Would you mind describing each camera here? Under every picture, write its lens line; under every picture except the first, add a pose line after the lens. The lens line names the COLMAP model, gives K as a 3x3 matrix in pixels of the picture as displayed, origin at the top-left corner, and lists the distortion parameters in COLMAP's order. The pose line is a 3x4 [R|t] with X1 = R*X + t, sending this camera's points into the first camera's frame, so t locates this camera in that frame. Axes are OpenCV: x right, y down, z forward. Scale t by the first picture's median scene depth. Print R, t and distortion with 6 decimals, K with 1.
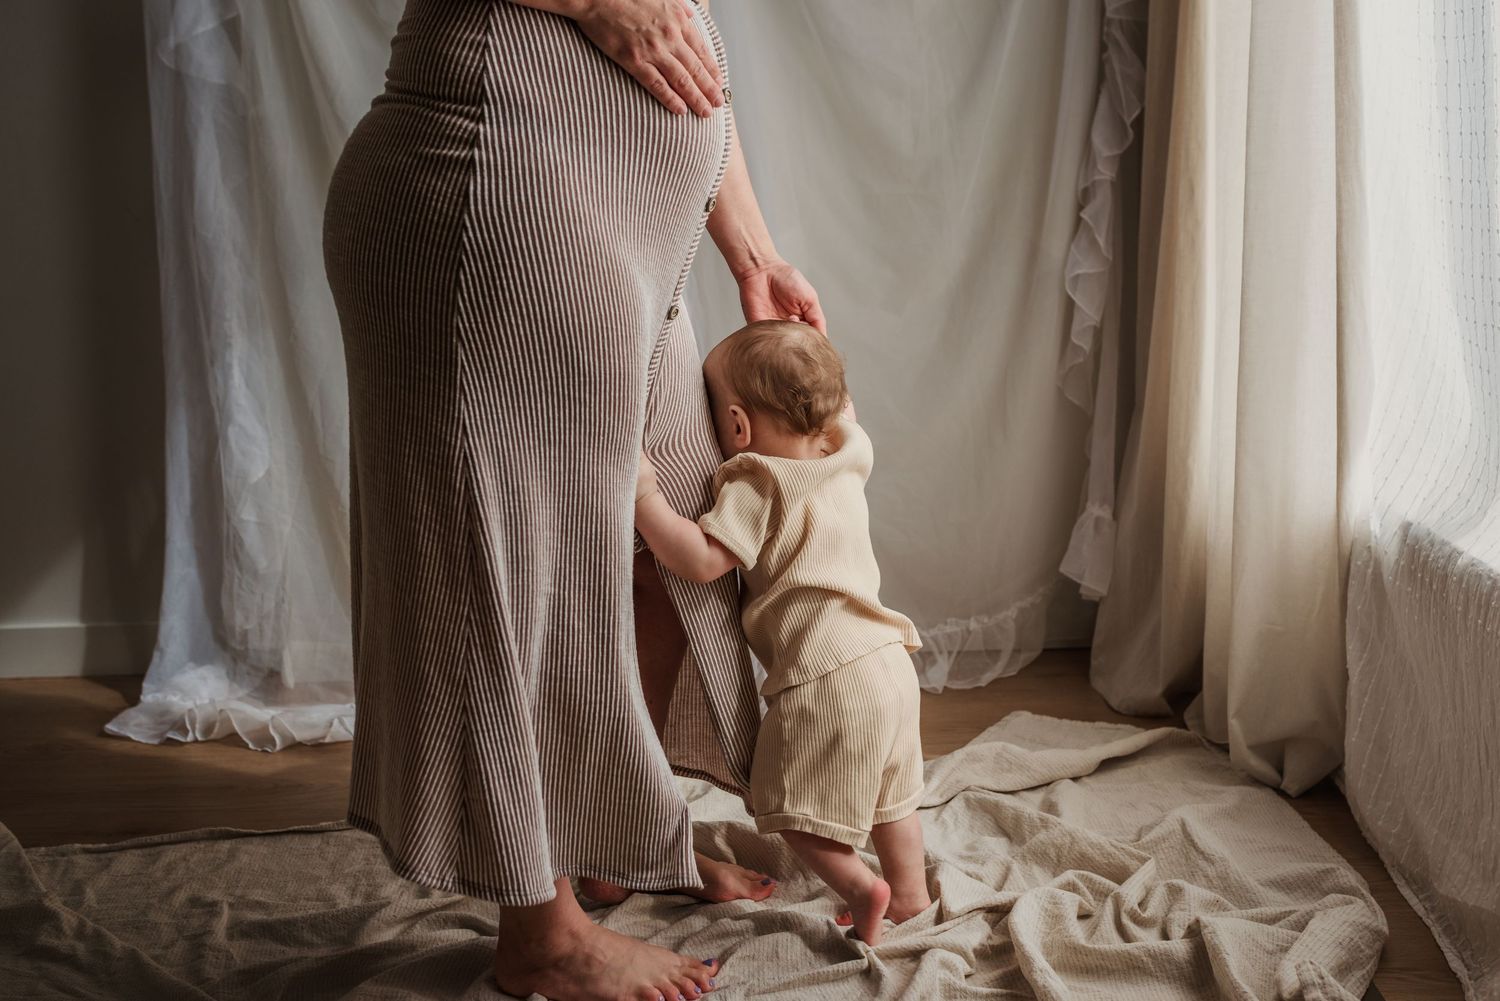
lens RADIAL K [[1462.9, 0, 760.9], [0, 1462.9, 492.2], [0, 0, 1]] dist [0.005722, 0.000000]
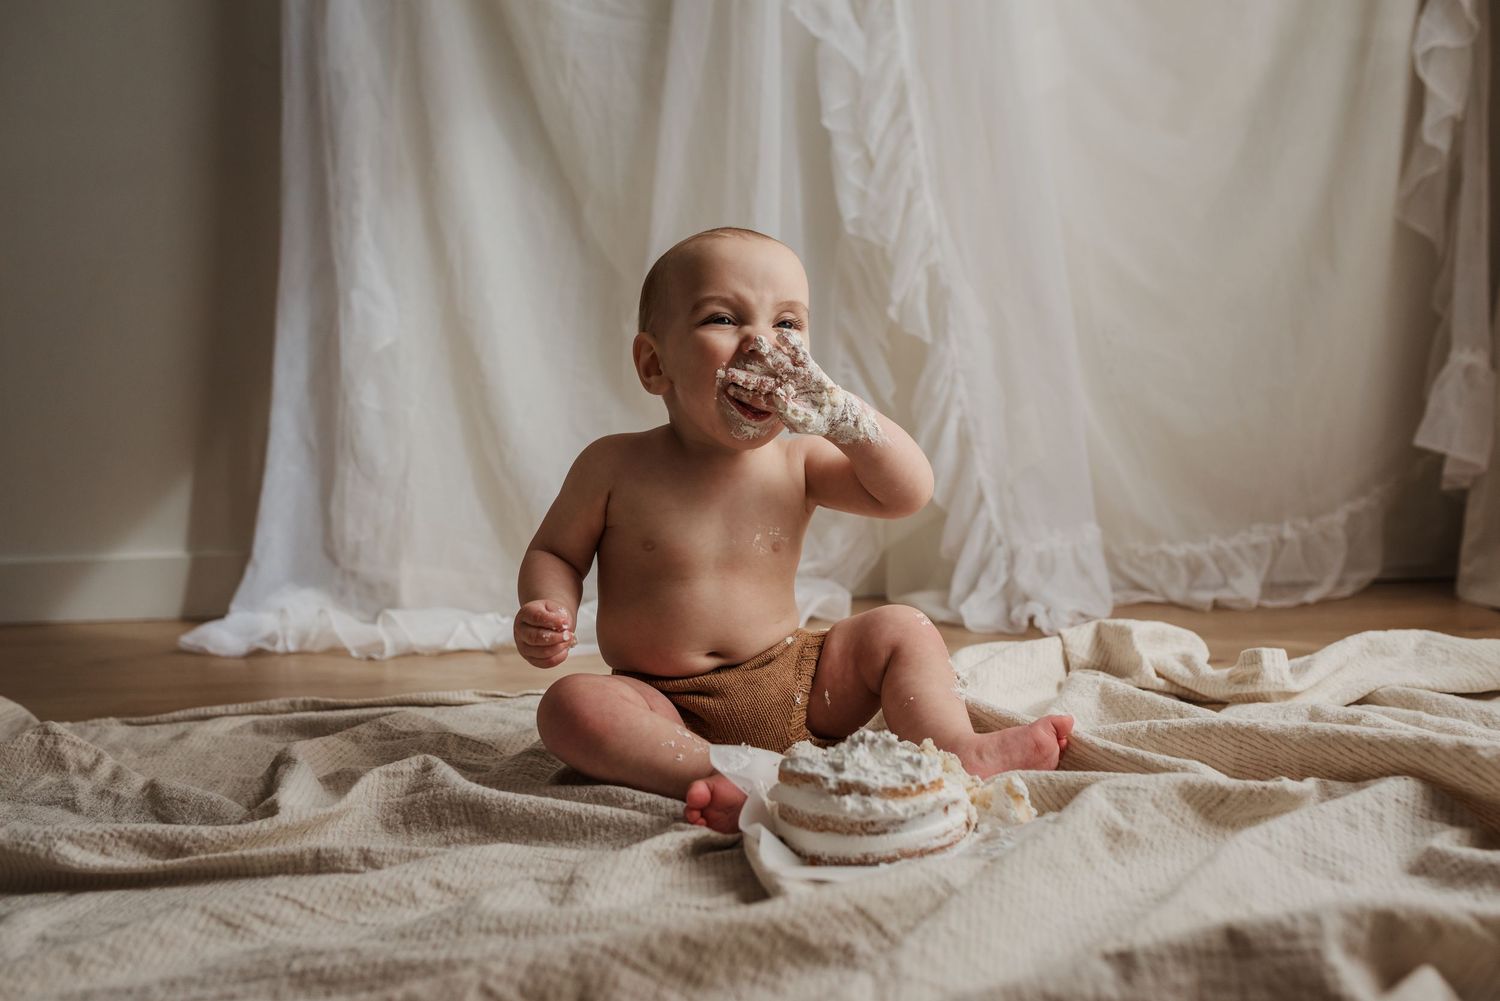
lens RADIAL K [[1462.9, 0, 753.1], [0, 1462.9, 502.5], [0, 0, 1]] dist [0.005722, 0.000000]
pose [[0.995624, 0.007658, -0.093131, -0.062608], [-0.020520, 0.990227, -0.137947, 0.192929], [0.091164, 0.139254, 0.986051, 0.232536]]
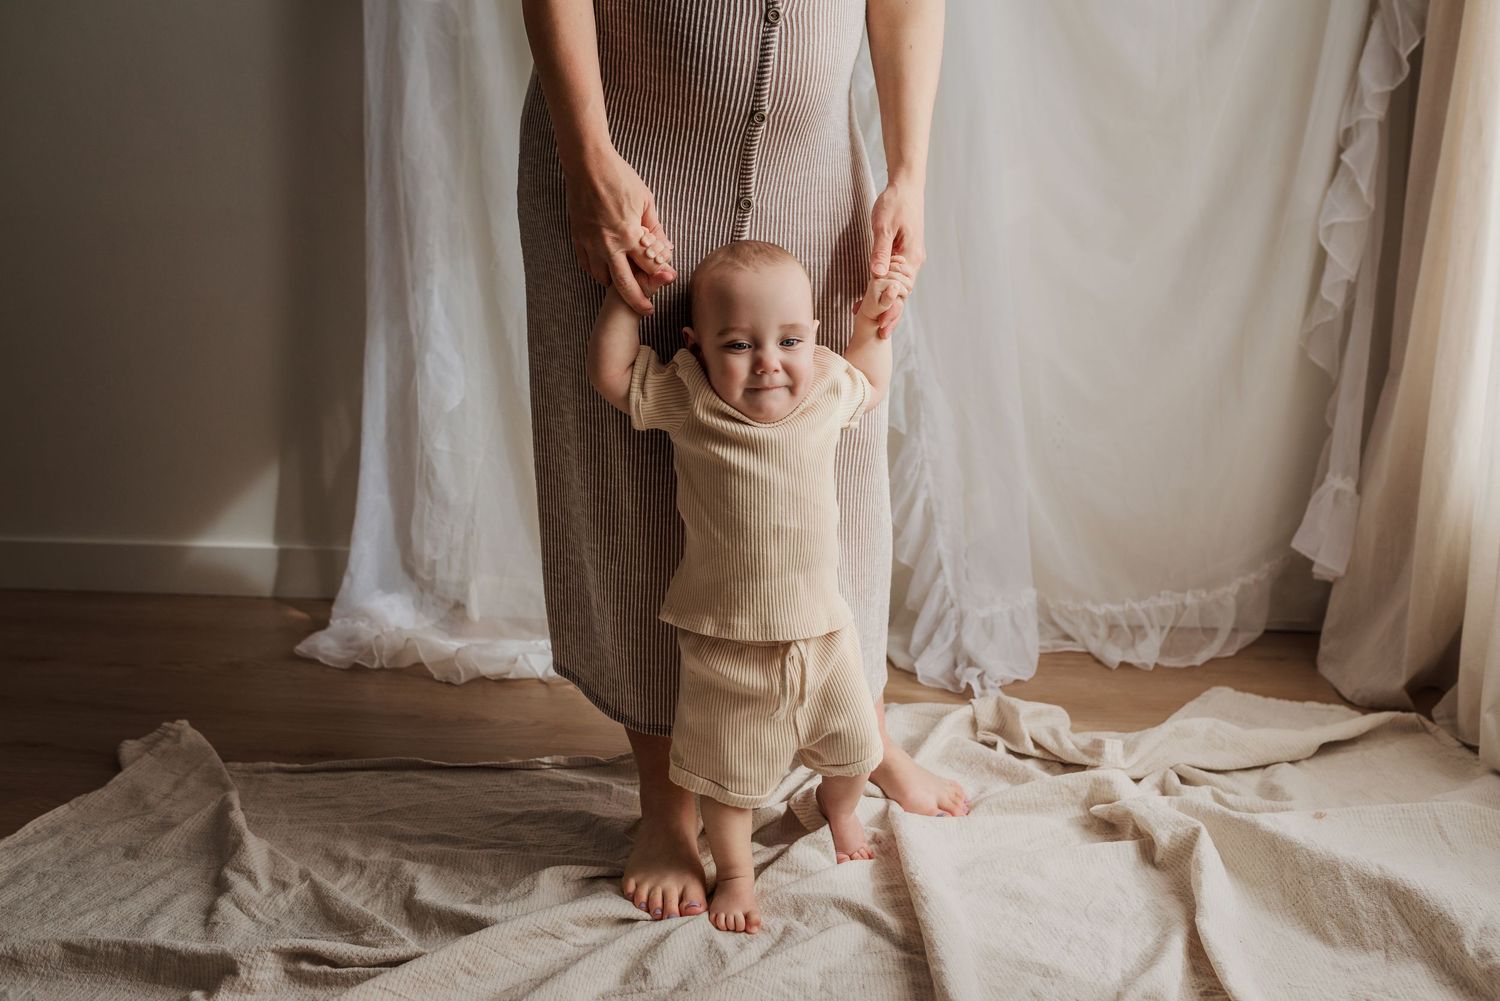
lens RADIAL K [[1462.9, 0, 752.0], [0, 1462.9, 492.1], [0, 0, 1]] dist [0.005722, 0.000000]
pose [[0.991923, 0.051826, -0.115774, -0.027736], [-0.048964, 0.998424, 0.027428, 0.011081], [0.117013, -0.021537, 0.992897, 0.045162]]
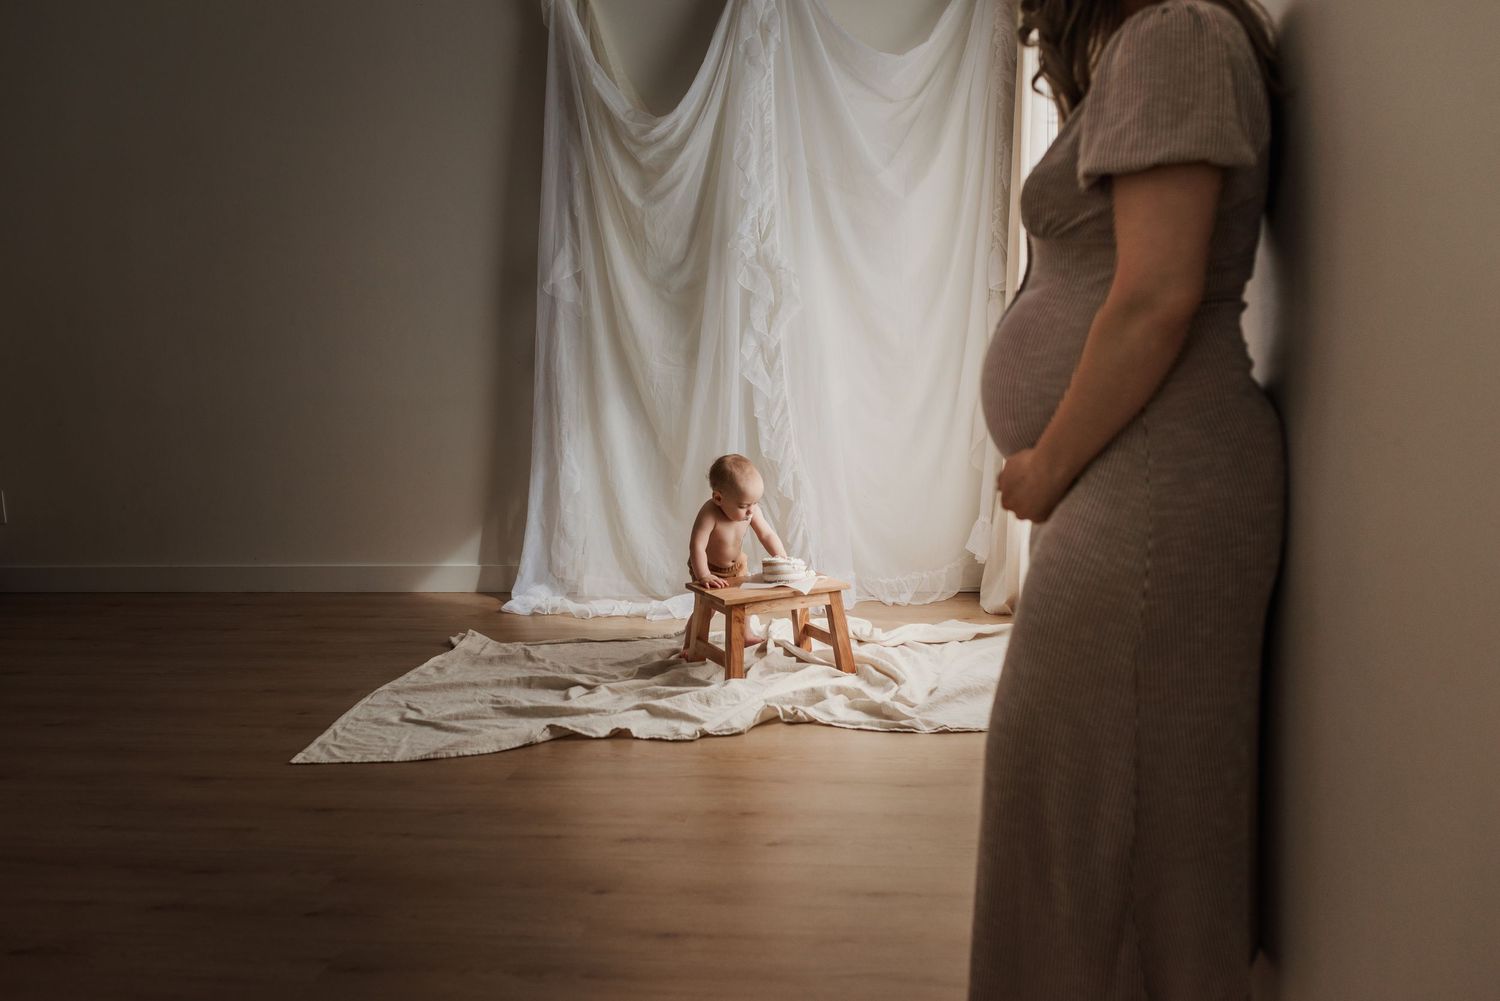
lens RADIAL K [[1462.9, 0, 752.0], [0, 1462.9, 494.9], [0, 0, 1]] dist [0.005722, 0.000000]
pose [[0.998545, 0.034014, -0.041852, -0.013029], [-0.036749, 0.997116, -0.066405, 0.127537], [0.039473, 0.067847, 0.996915, -1.077532]]
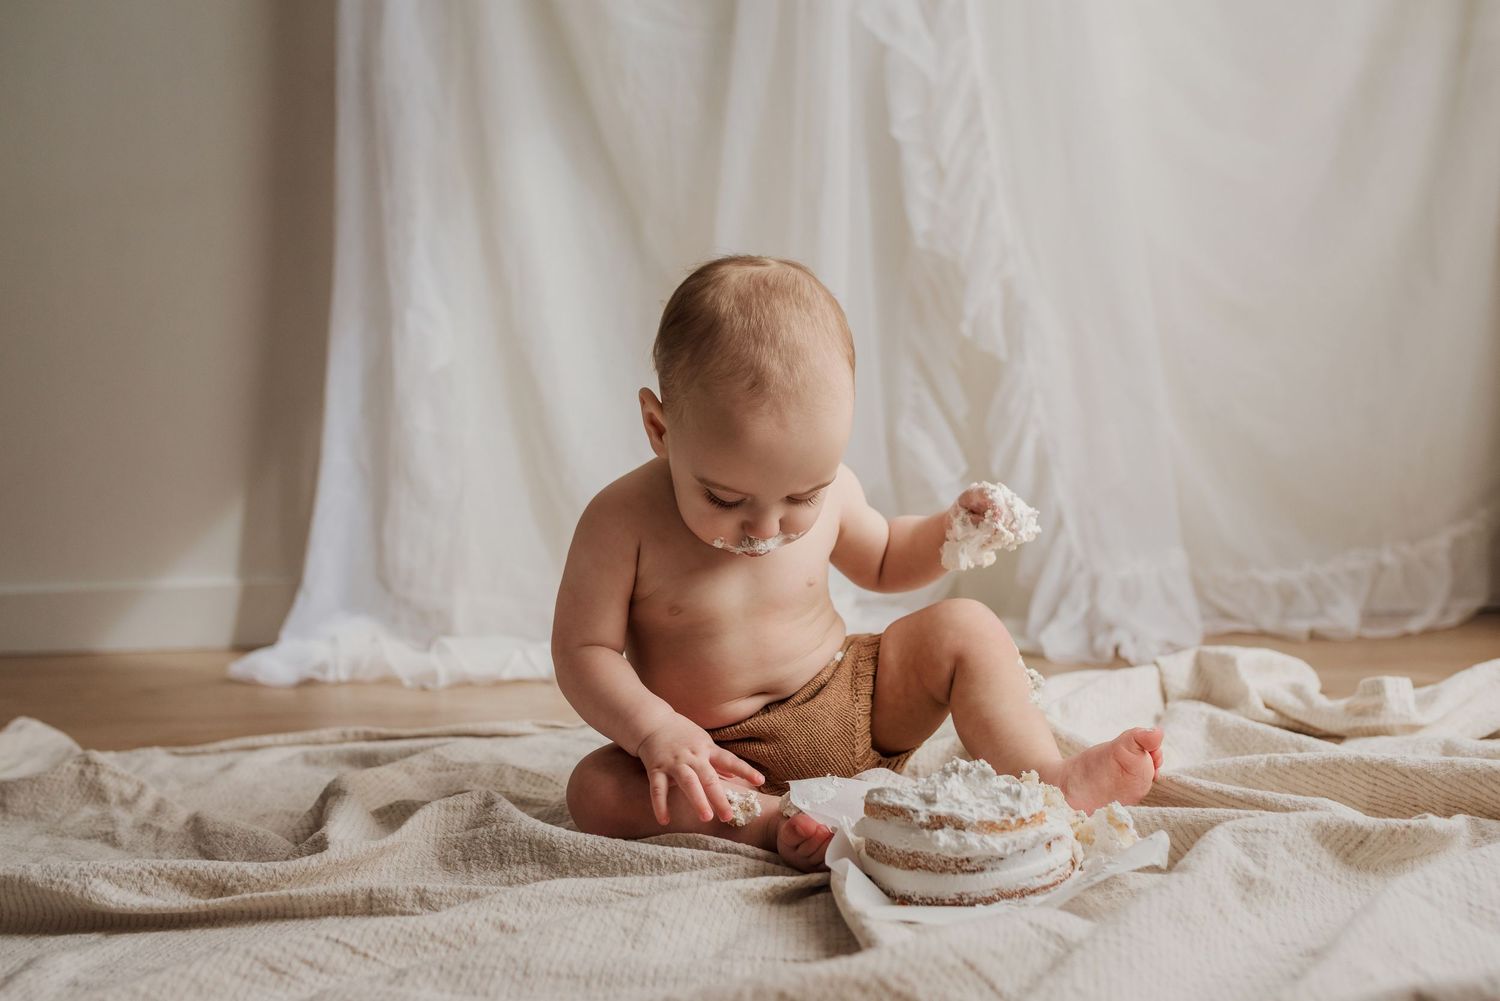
lens RADIAL K [[1462.9, 0, 748.3], [0, 1462.9, 509.7], [0, 0, 1]] dist [0.005722, 0.000000]
pose [[0.991649, 0.005090, -0.128863, -0.075648], [-0.025460, 0.987281, -0.156931, 0.195065], [0.126426, 0.158901, 0.979167, 0.263954]]
